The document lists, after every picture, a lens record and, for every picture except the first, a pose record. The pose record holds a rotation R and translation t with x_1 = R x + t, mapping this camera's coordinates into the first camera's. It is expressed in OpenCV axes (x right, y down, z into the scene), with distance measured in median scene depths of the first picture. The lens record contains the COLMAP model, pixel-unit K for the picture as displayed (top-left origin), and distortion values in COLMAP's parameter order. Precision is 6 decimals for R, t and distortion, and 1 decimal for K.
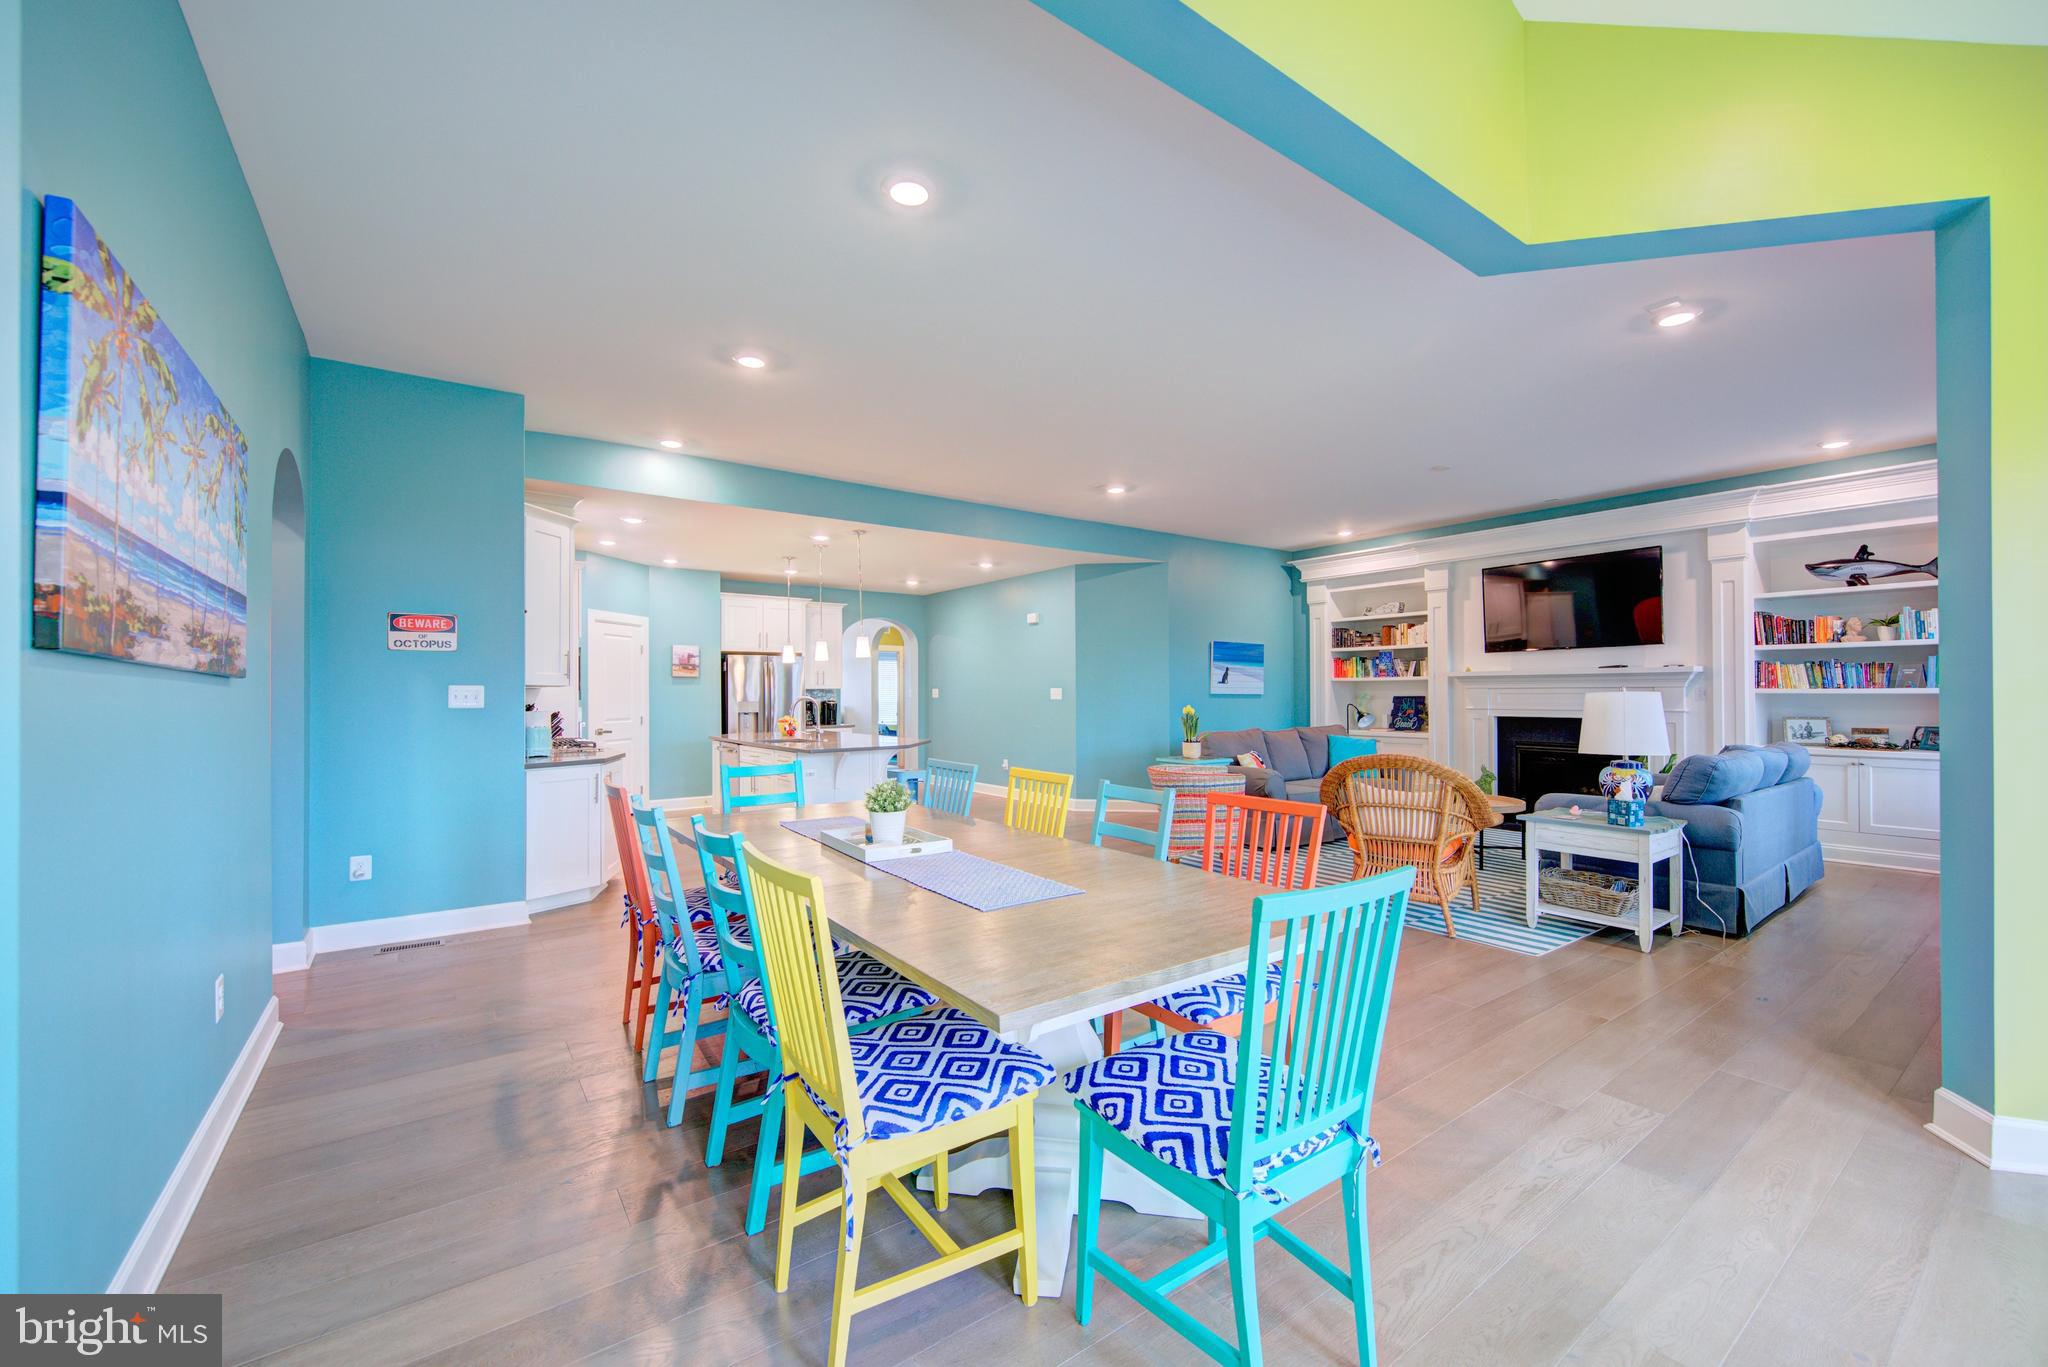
lens RADIAL K [[803.0, 0, 1019.7], [0, 803.0, 686.6], [0, 0, 1]] dist [0.006916, -0.002469]
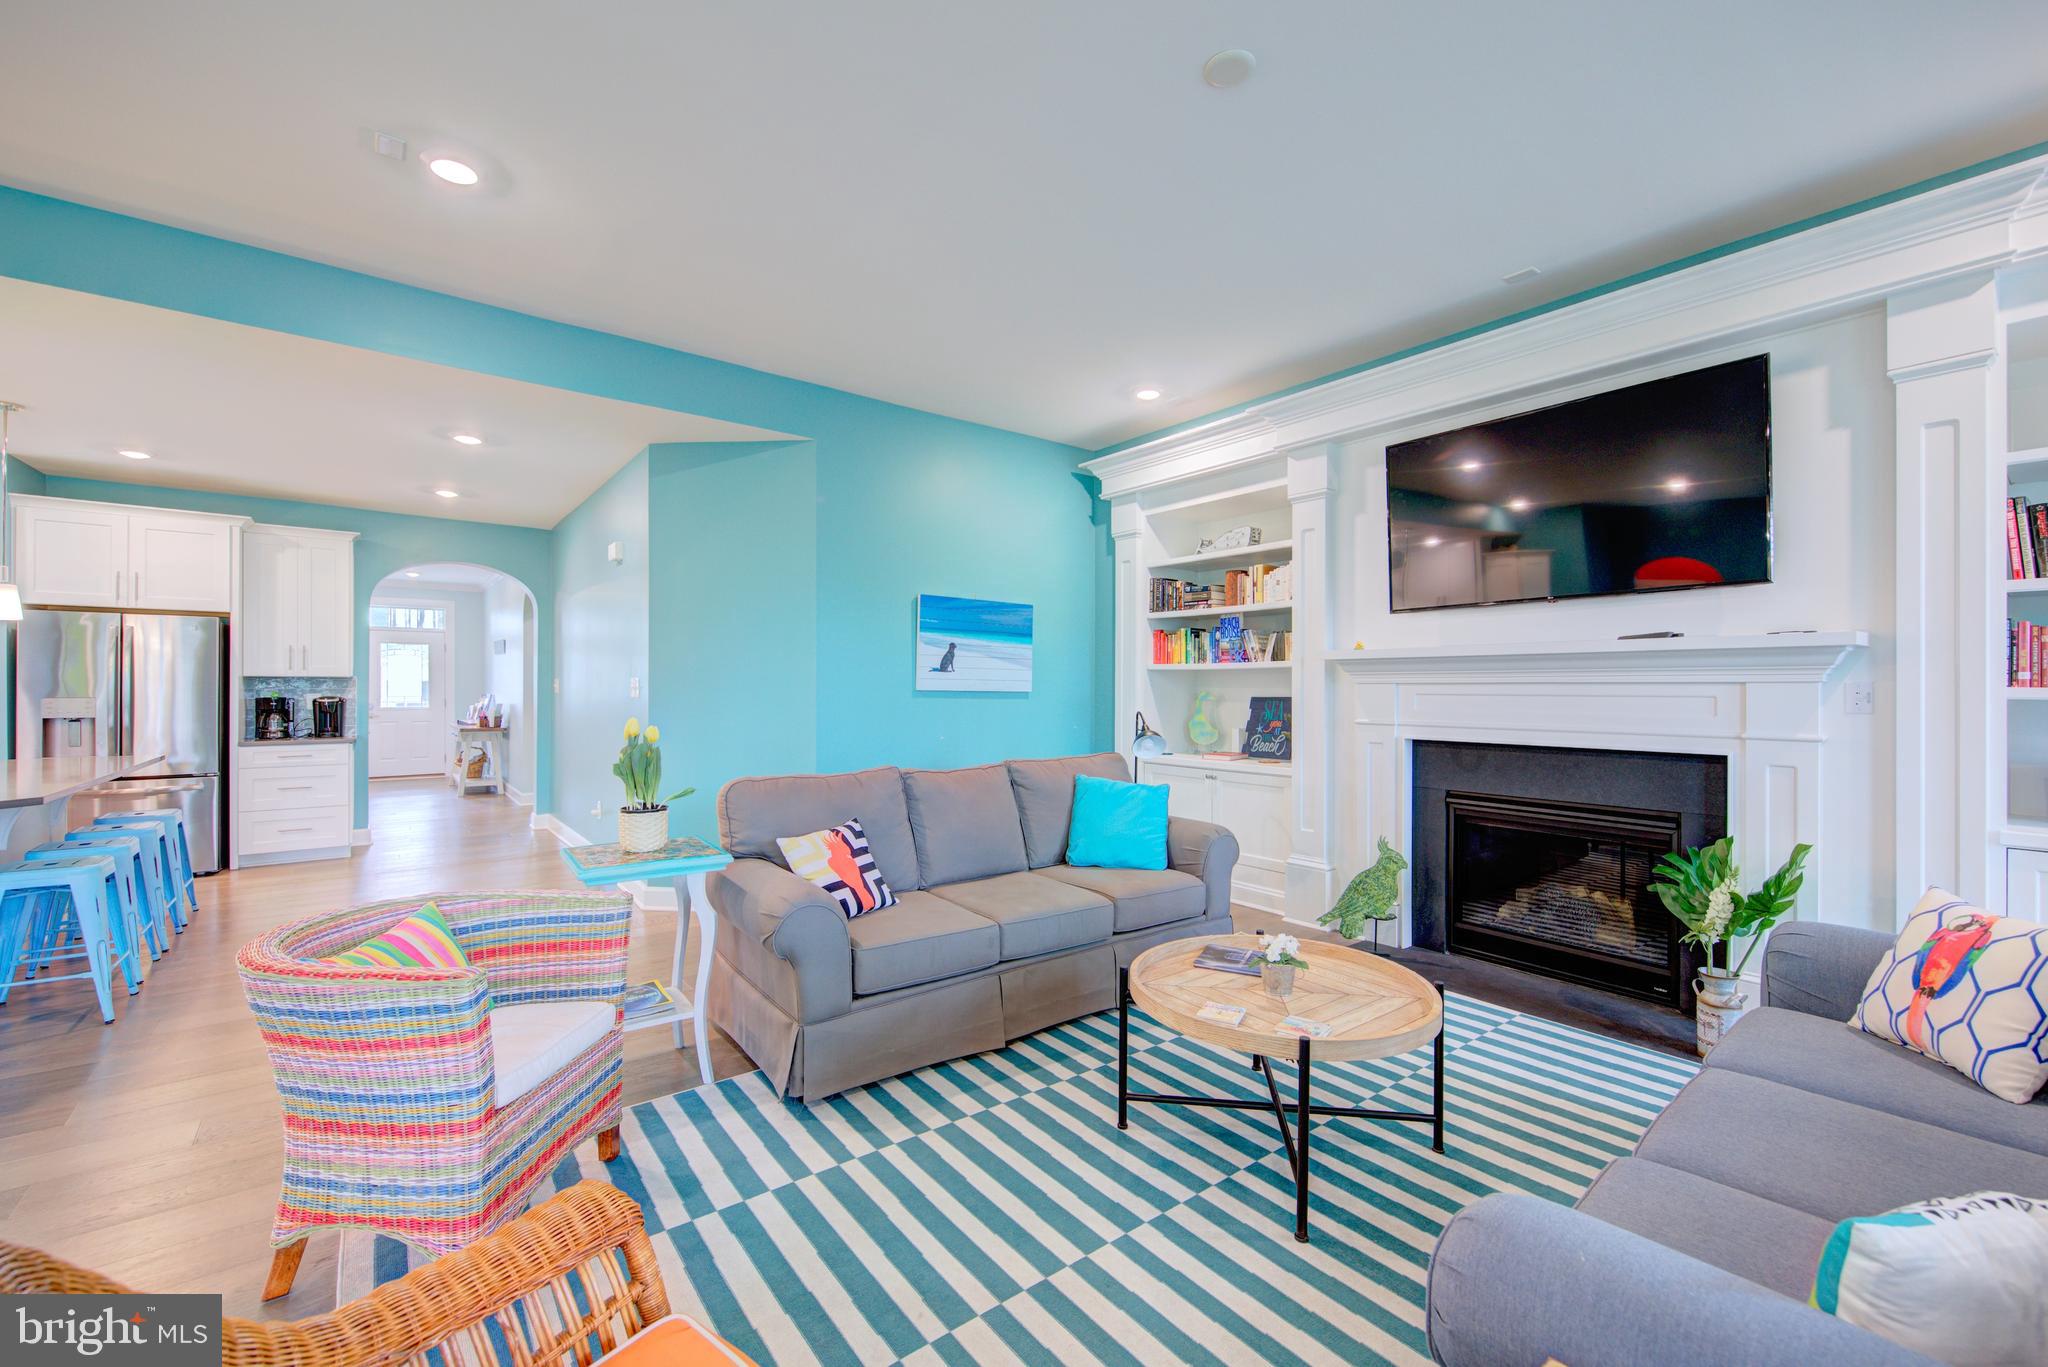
lens RADIAL K [[836.4, 0, 1009.7], [0, 836.4, 687.2], [0, 0, 1]] dist [-0.001805, -0.000799]
pose [[0.999211, 0.008020, 0.038892, 0.309418], [-0.008257, 0.999948, 0.005936, 0.003432], [-0.038843, -0.006253, 0.999226, 0.469345]]
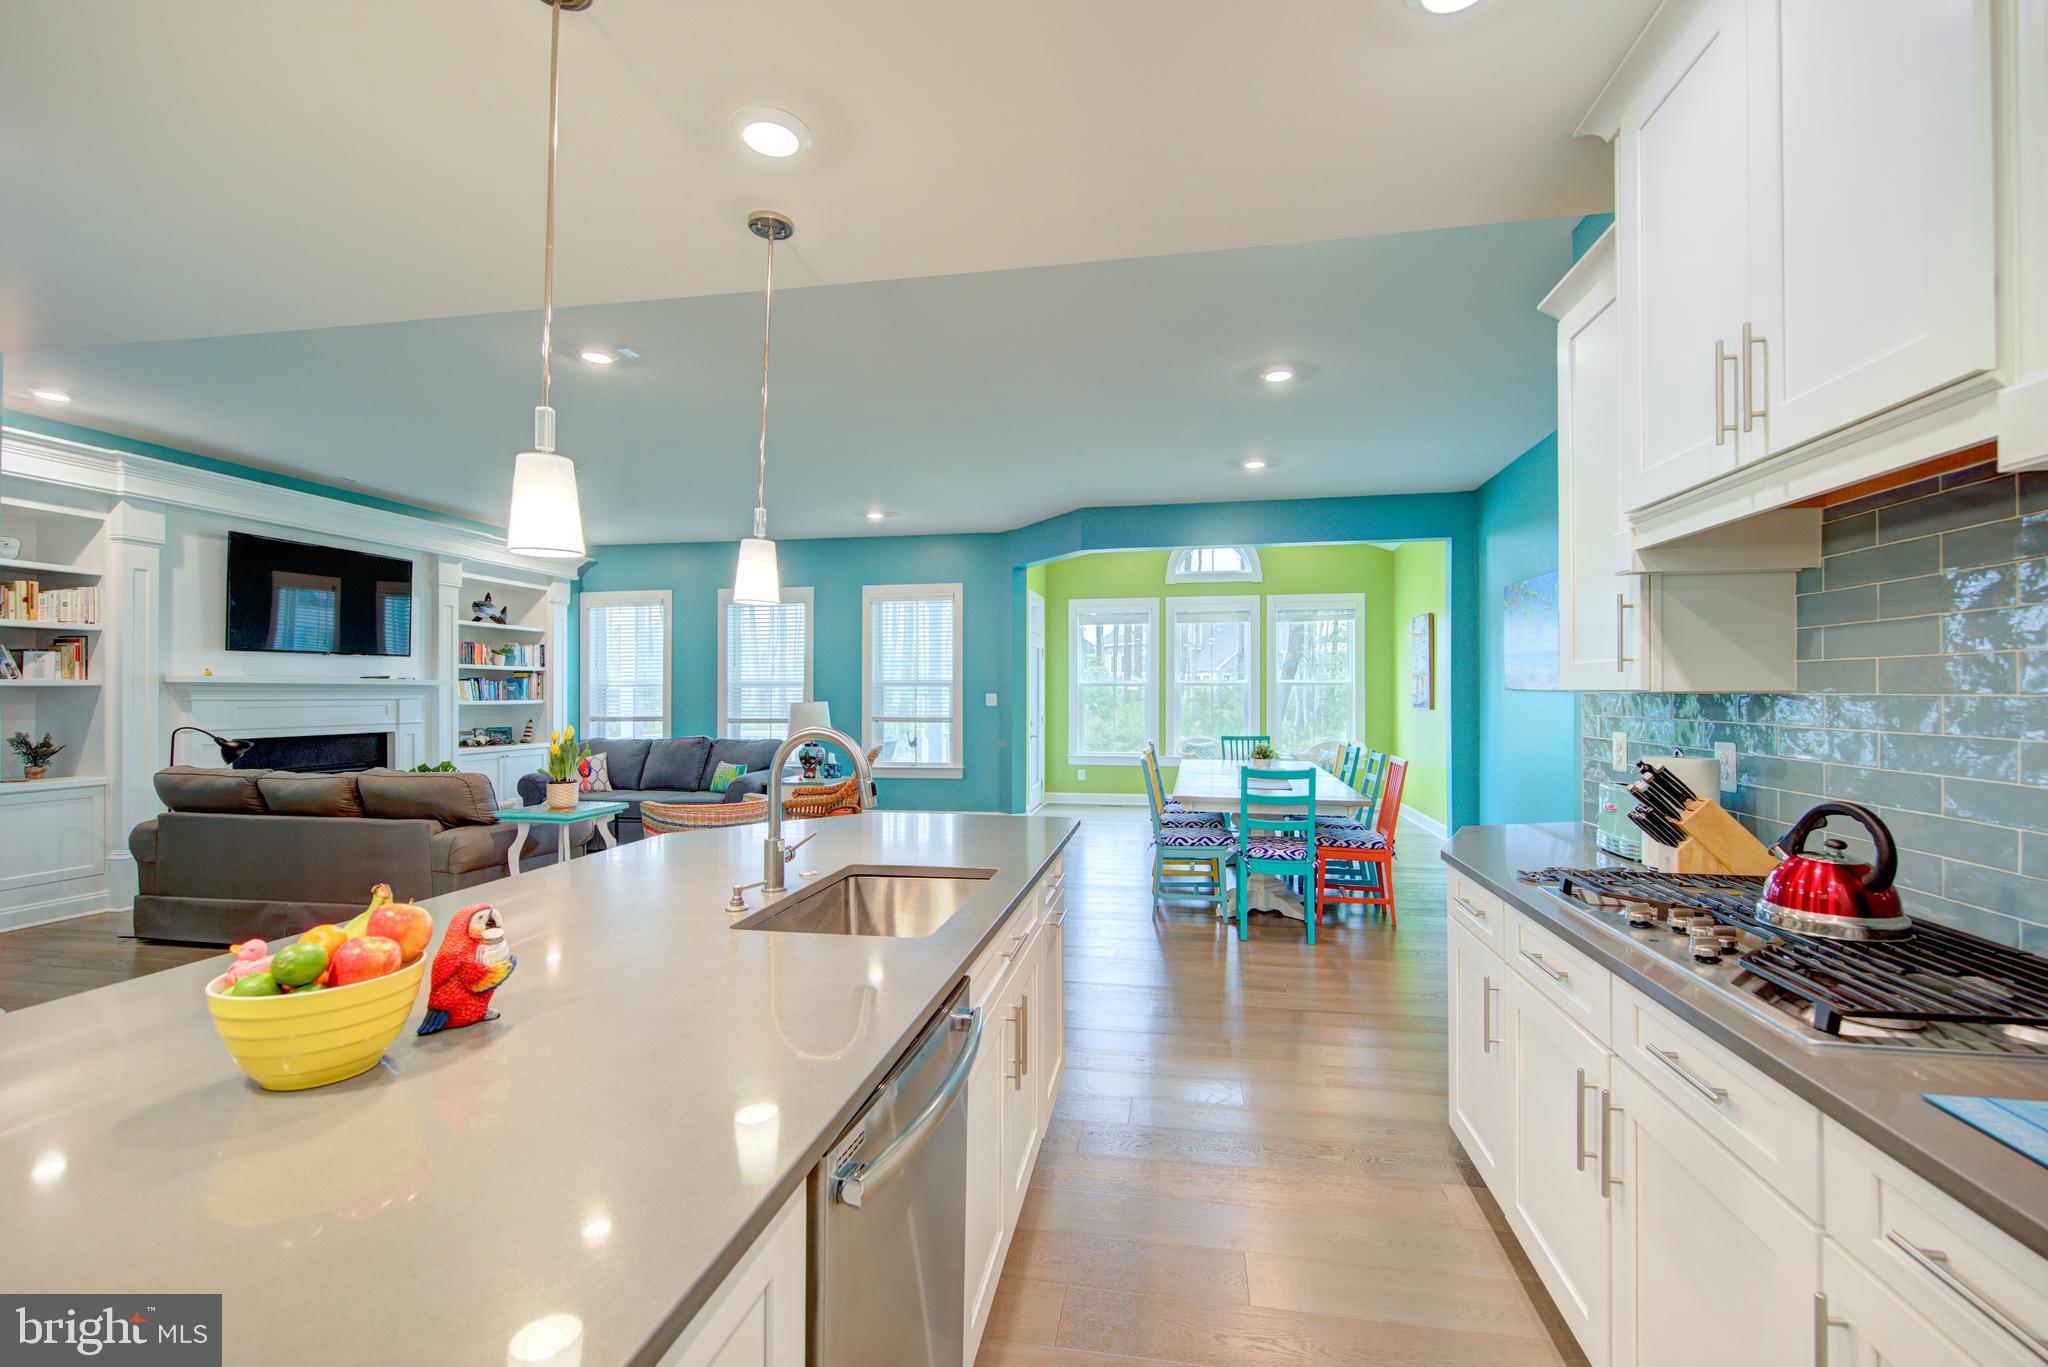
lens RADIAL K [[874.0, 0, 998.5], [0, 874.0, 690.0], [0, 0, 1]] dist [-0.002167, -0.000535]
pose [[-0.669051, 0.010267, 0.743146, -0.431391], [0.000377, 0.999909, -0.013475, 0.003731], [-0.743217, -0.008735, -0.668994, 0.977871]]
